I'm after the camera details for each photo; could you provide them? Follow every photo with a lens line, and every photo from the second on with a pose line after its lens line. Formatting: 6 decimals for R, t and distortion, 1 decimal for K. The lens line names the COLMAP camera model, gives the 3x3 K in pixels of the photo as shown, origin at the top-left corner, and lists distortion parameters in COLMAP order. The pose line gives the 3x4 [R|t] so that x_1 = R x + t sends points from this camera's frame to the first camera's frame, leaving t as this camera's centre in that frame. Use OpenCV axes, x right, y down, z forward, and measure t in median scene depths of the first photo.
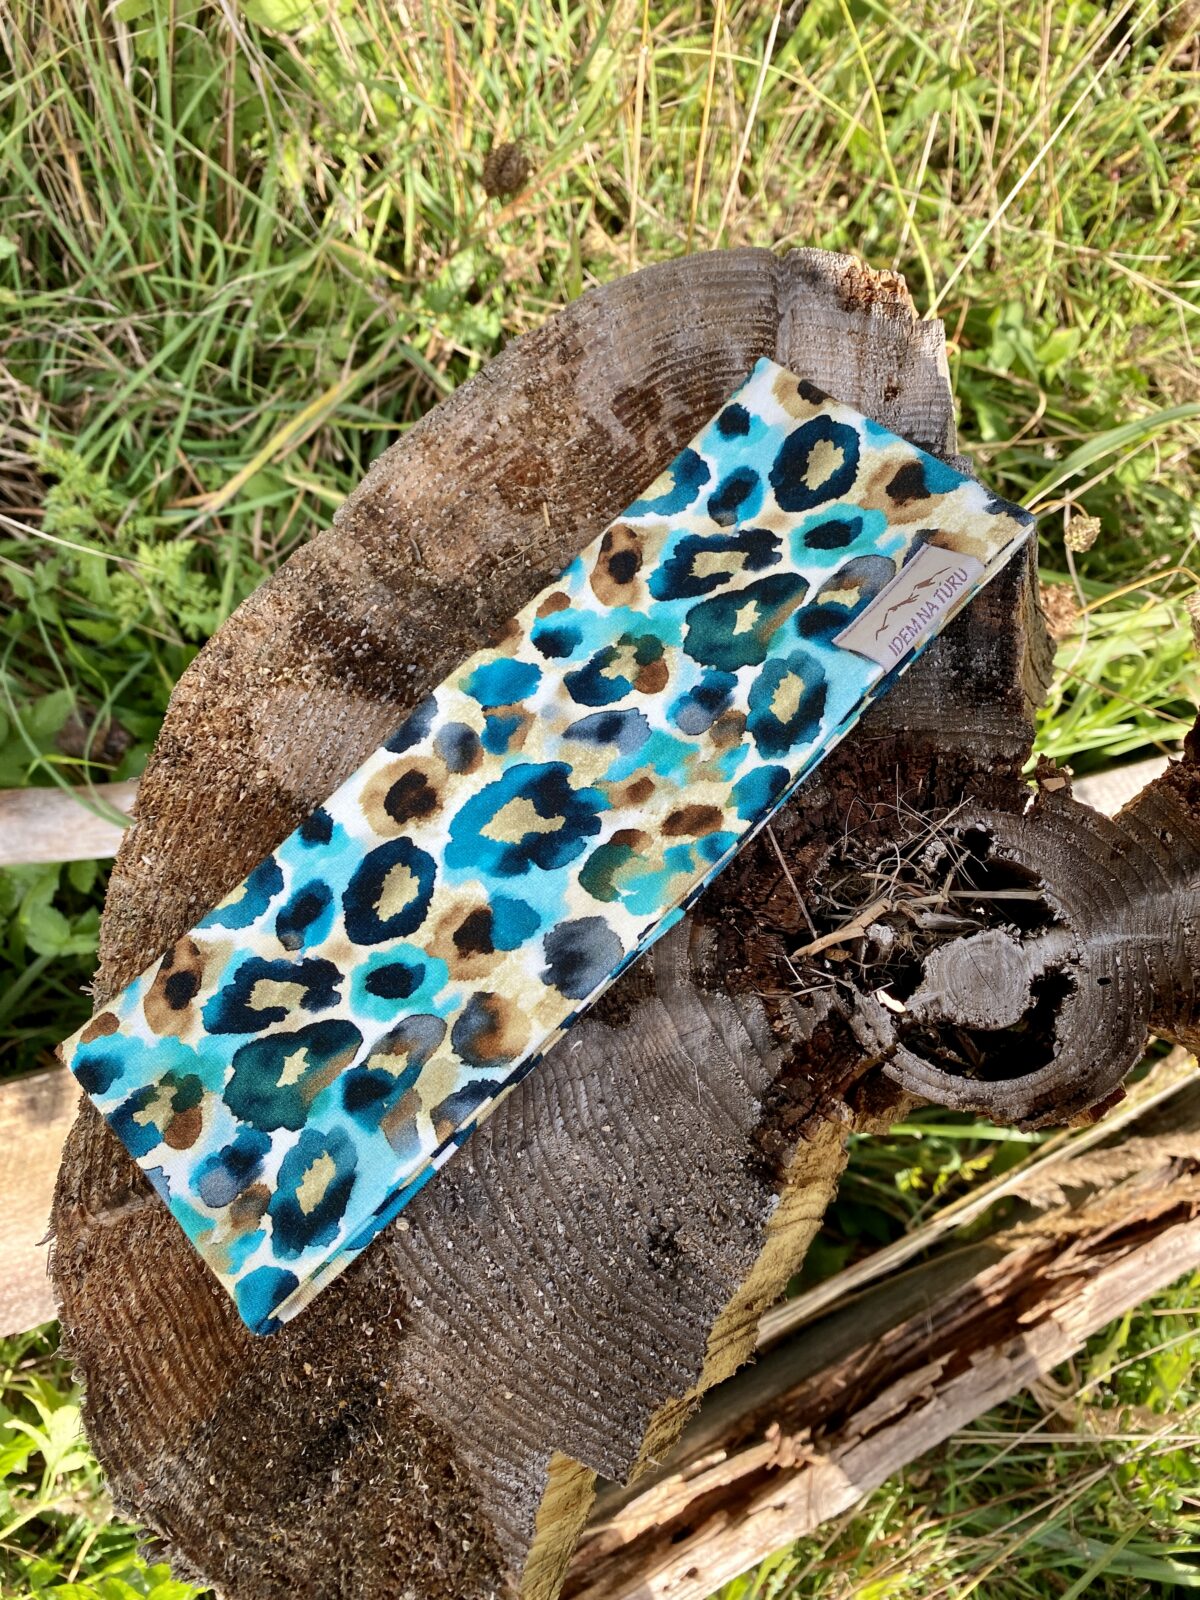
lens RADIAL K [[1210.1, 0, 600.0], [0, 1210.1, 800.0], [0, 0, 1]] dist [-0.002990, -0.009865]
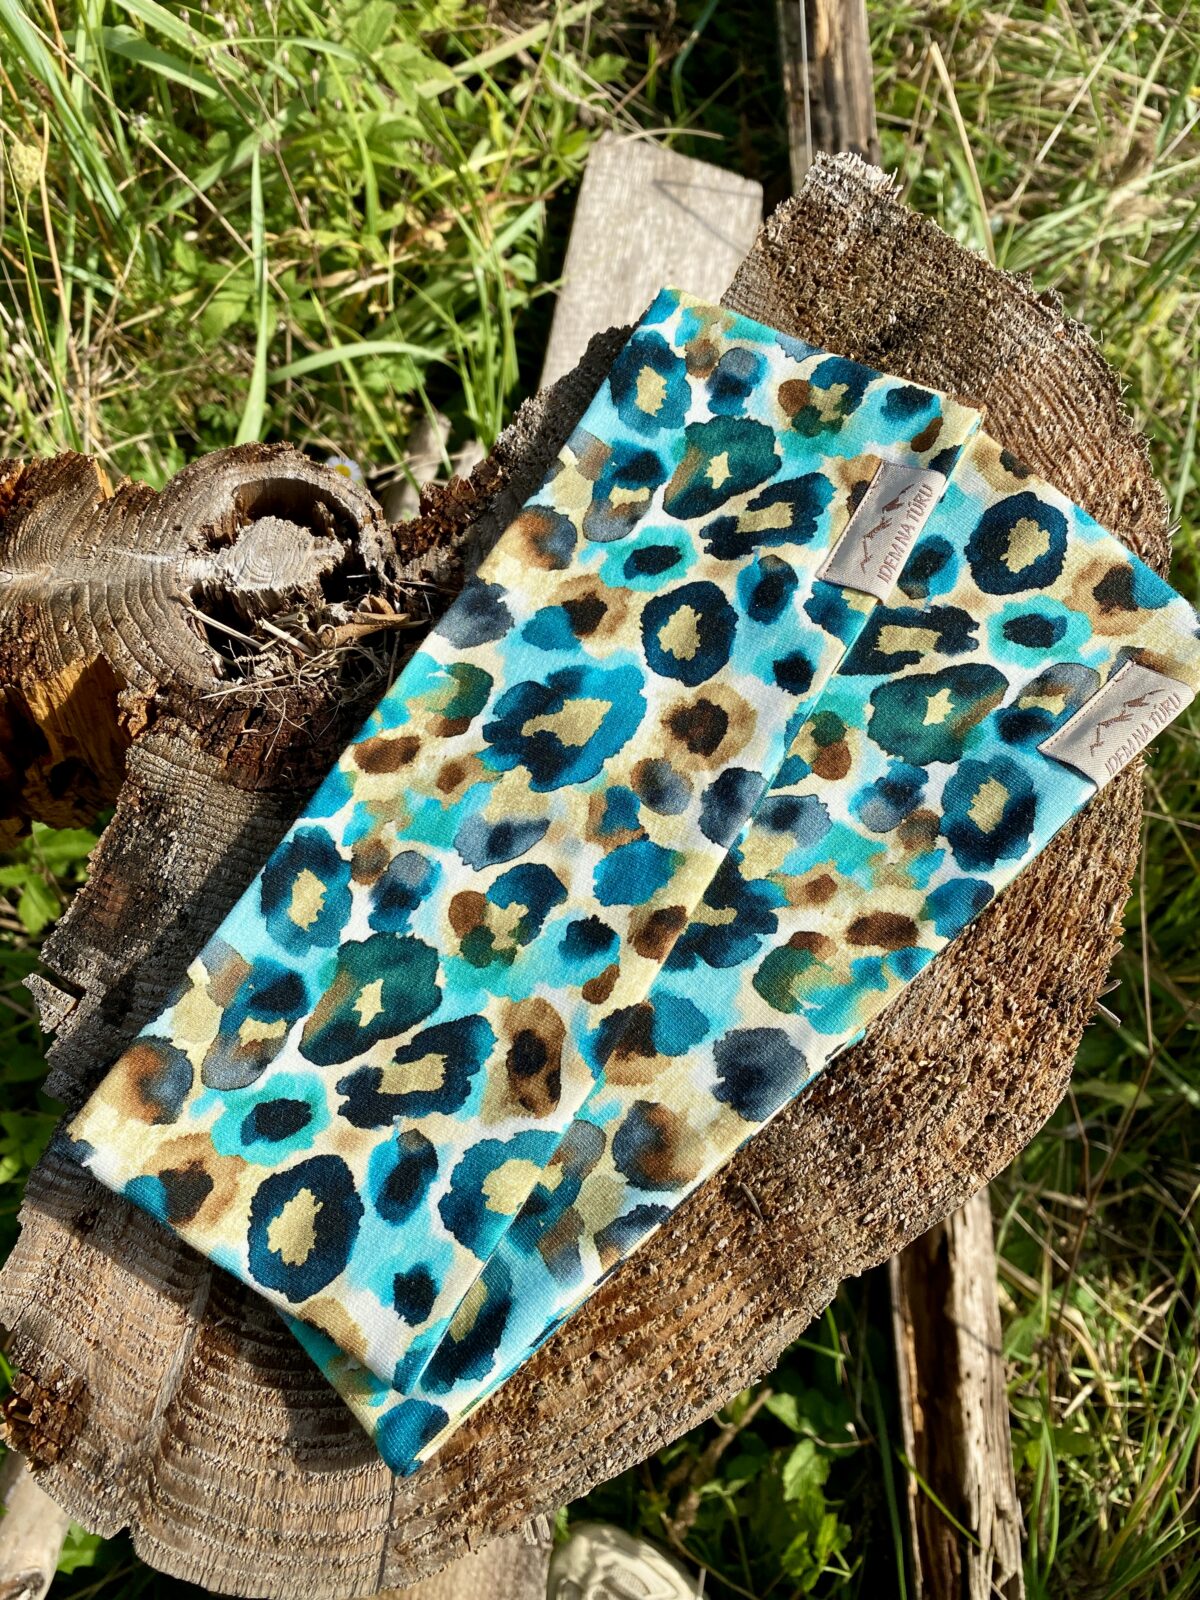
lens RADIAL K [[1225.0, 0, 600.0], [0, 1225.0, 800.0], [0, 0, 1]] dist [-0.009553, -0.000931]
pose [[-0.960702, -0.134745, 0.242684, -0.244362], [0.258981, -0.749754, 0.608931, -0.545243], [0.099903, 0.647852, 0.755187, 0.265508]]
